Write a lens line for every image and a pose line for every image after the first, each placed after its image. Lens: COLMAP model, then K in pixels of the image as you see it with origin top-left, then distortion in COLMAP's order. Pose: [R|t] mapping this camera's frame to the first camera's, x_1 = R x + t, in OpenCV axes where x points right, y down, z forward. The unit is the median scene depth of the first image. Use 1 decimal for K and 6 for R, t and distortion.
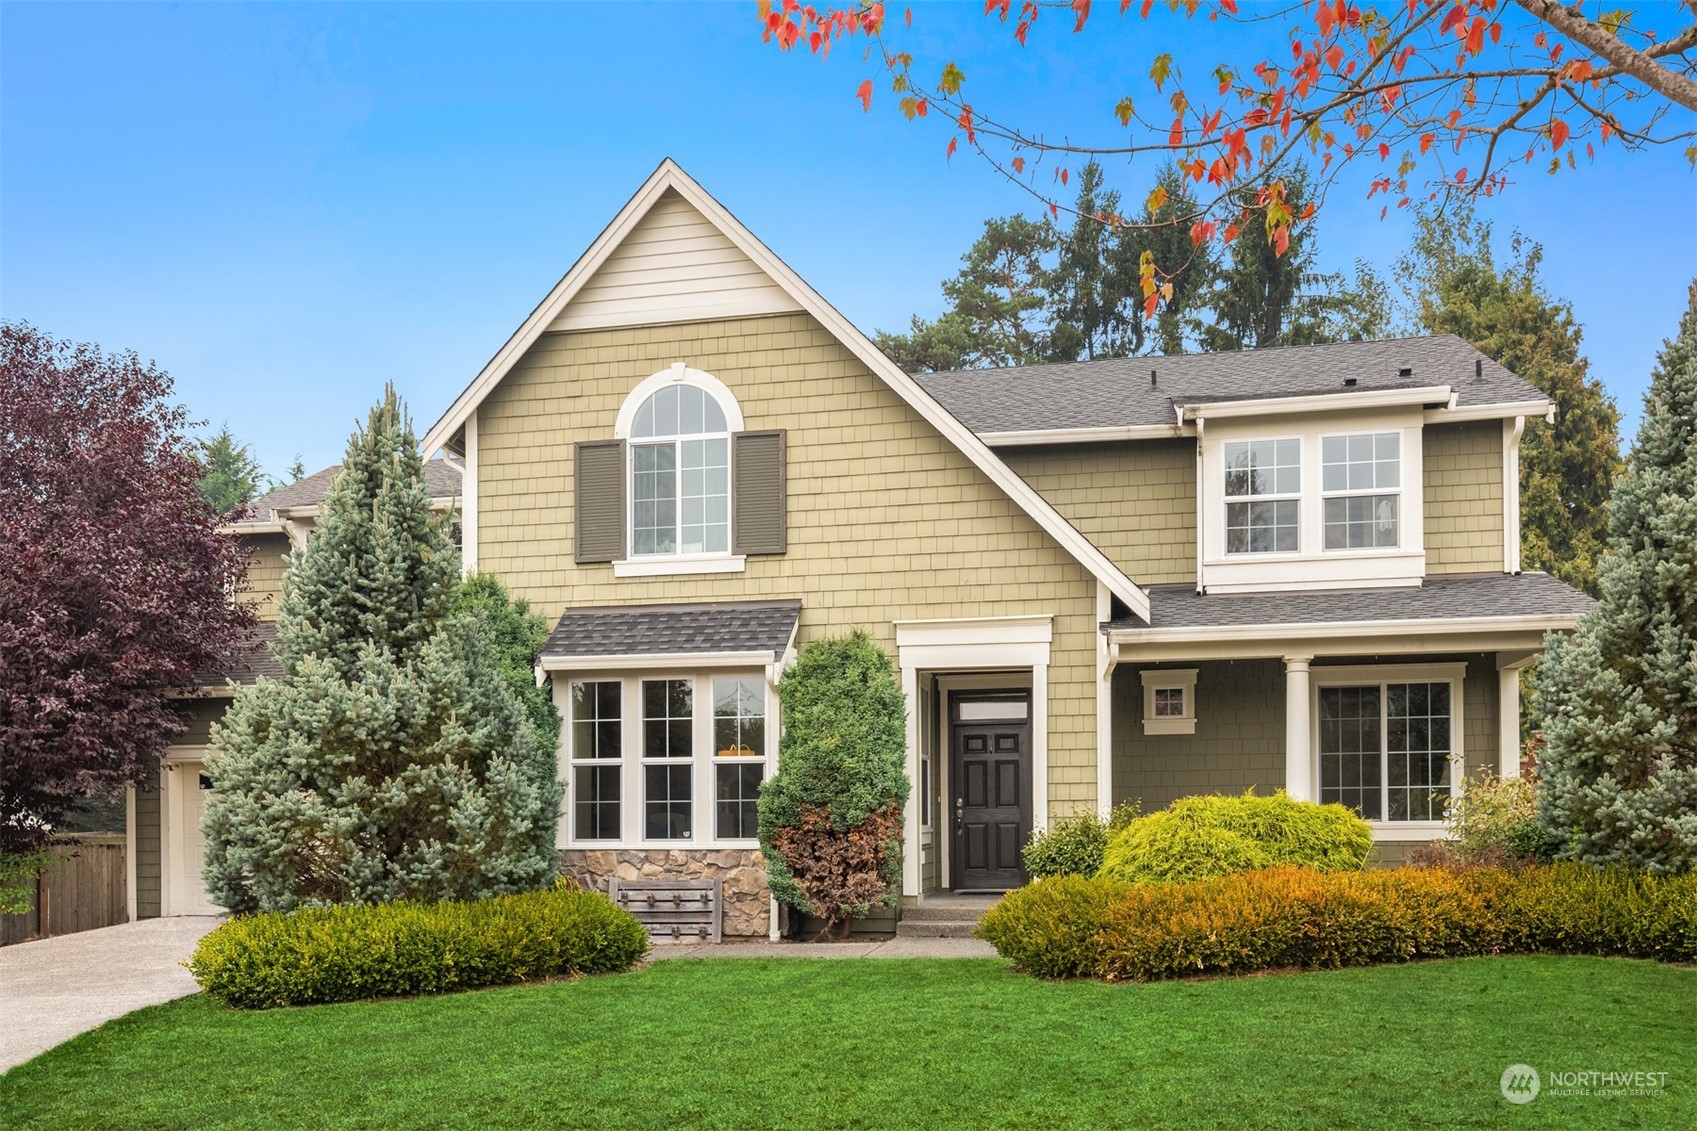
lens RADIAL K [[1334.1, 0, 848.5], [0, 1334.1, 565.5], [0, 0, 1]] dist [-0.007066, 0.004314]
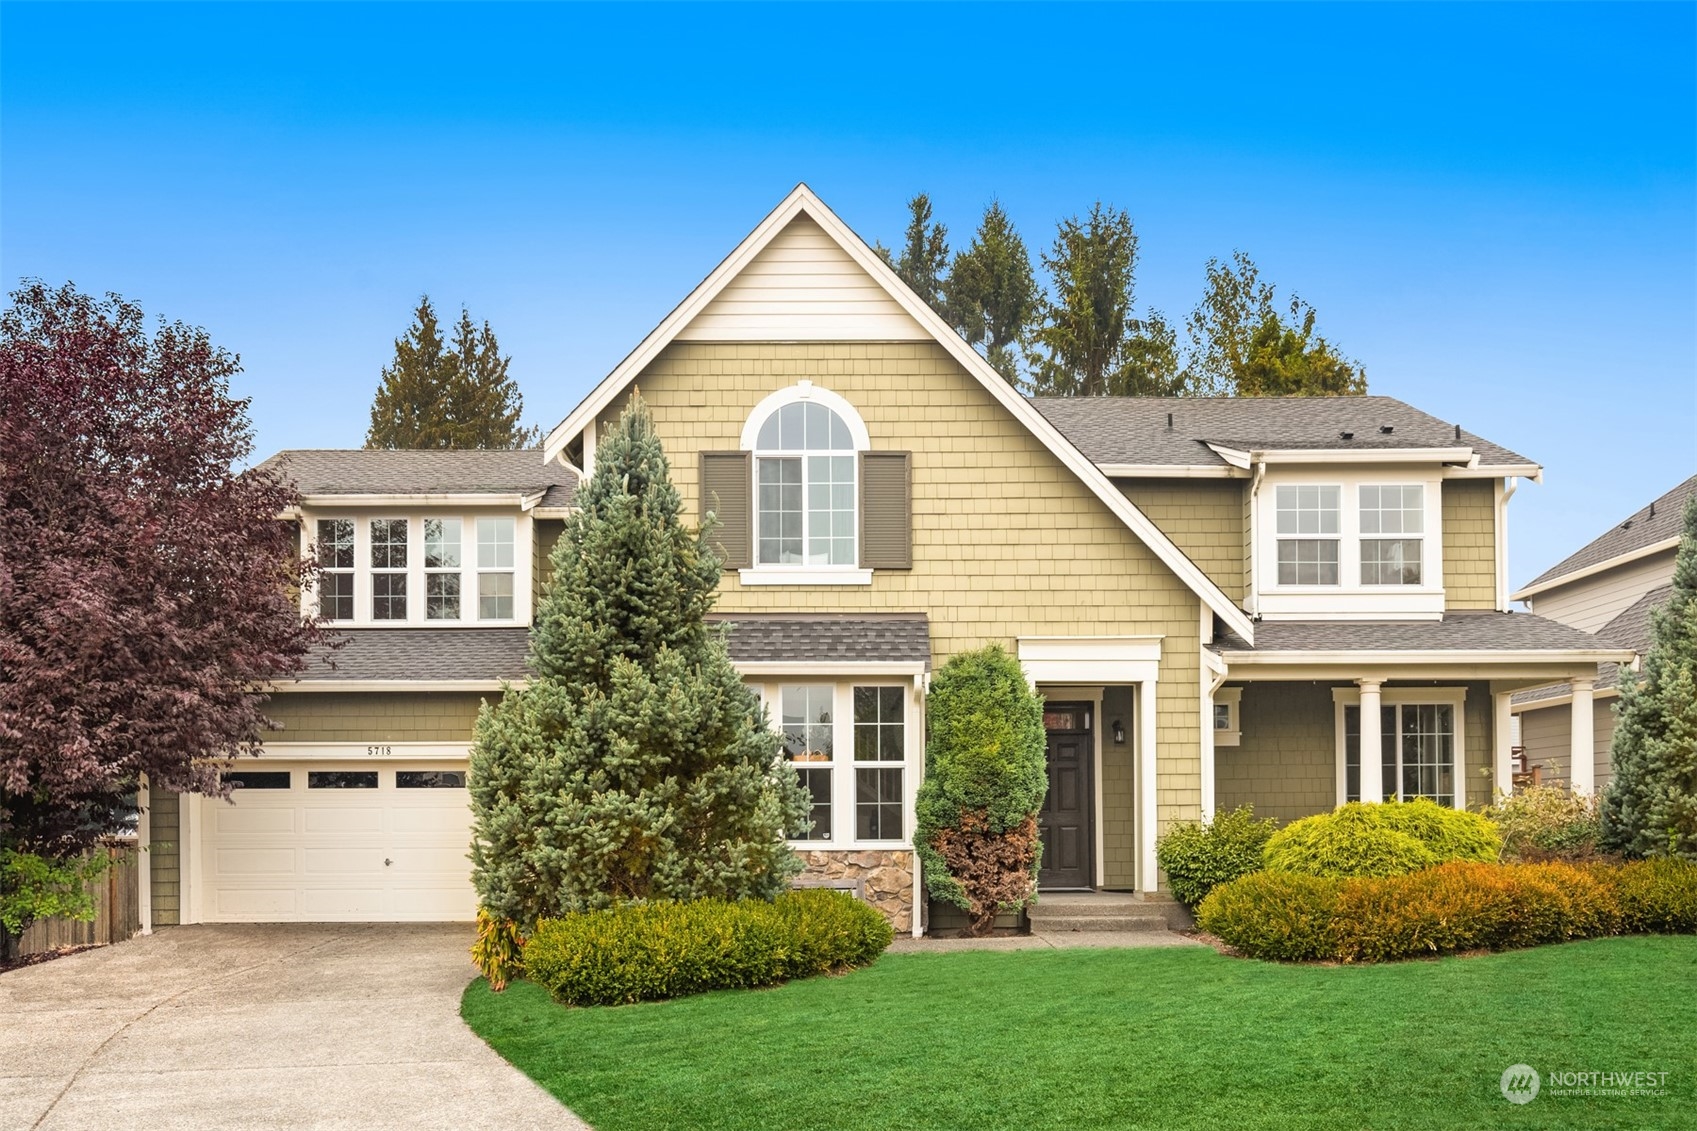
lens RADIAL K [[1325.7, 0, 848.5], [0, 1325.7, 565.5], [0, 0, 1]] dist [0.001481, -0.008600]
pose [[0.978737, 0.041792, 0.200816, -0.307794], [-0.040514, 0.999124, -0.010472, 0.001109], [-0.201078, 0.002113, 0.979573, -0.015918]]
